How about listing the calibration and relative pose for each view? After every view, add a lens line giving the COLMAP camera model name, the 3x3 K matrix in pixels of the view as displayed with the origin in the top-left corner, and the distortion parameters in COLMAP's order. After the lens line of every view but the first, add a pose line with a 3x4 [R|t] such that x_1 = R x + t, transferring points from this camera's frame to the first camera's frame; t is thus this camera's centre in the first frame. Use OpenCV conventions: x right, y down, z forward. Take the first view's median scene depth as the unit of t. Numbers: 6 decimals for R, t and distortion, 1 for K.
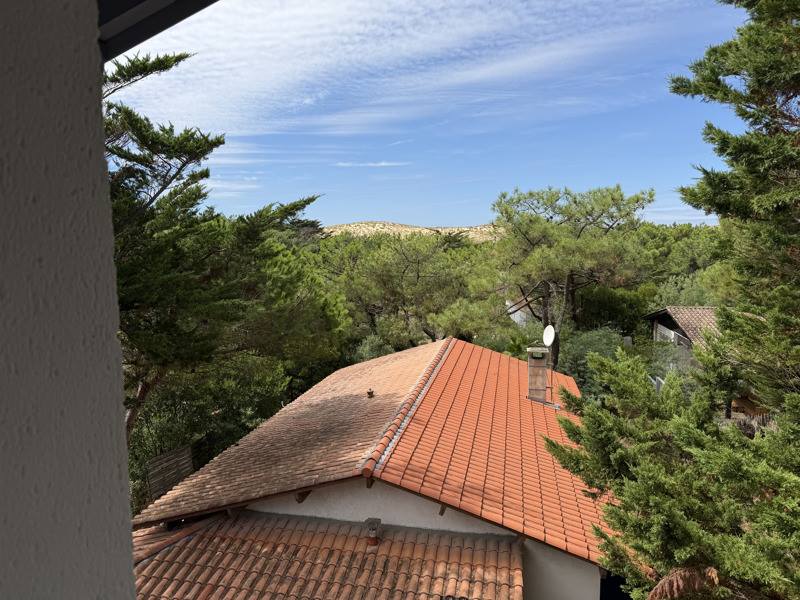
lens RADIAL K [[555.9, 0, 400.7], [0, 555.9, 300.0], [0, 0, 1]] dist [0.000116, 0.000003]
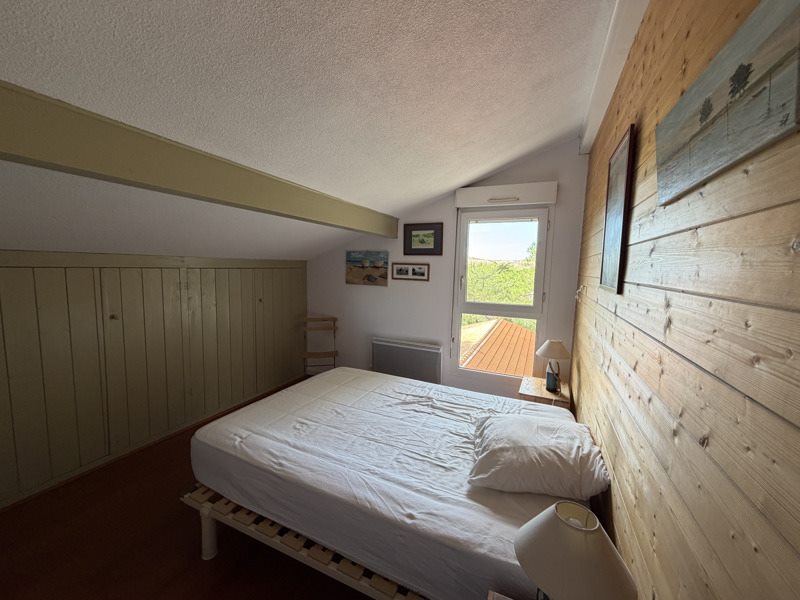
lens RADIAL K [[318.1, 0, 397.2], [0, 318.1, 297.4], [0, 0, 1]] dist [-0.000159, -0.000172]
pose [[0.972854, 0.055541, -0.224656, -0.008524], [-0.057228, 0.998361, -0.001001, 0.013585], [0.224232, 0.013830, 0.974438, -0.112574]]
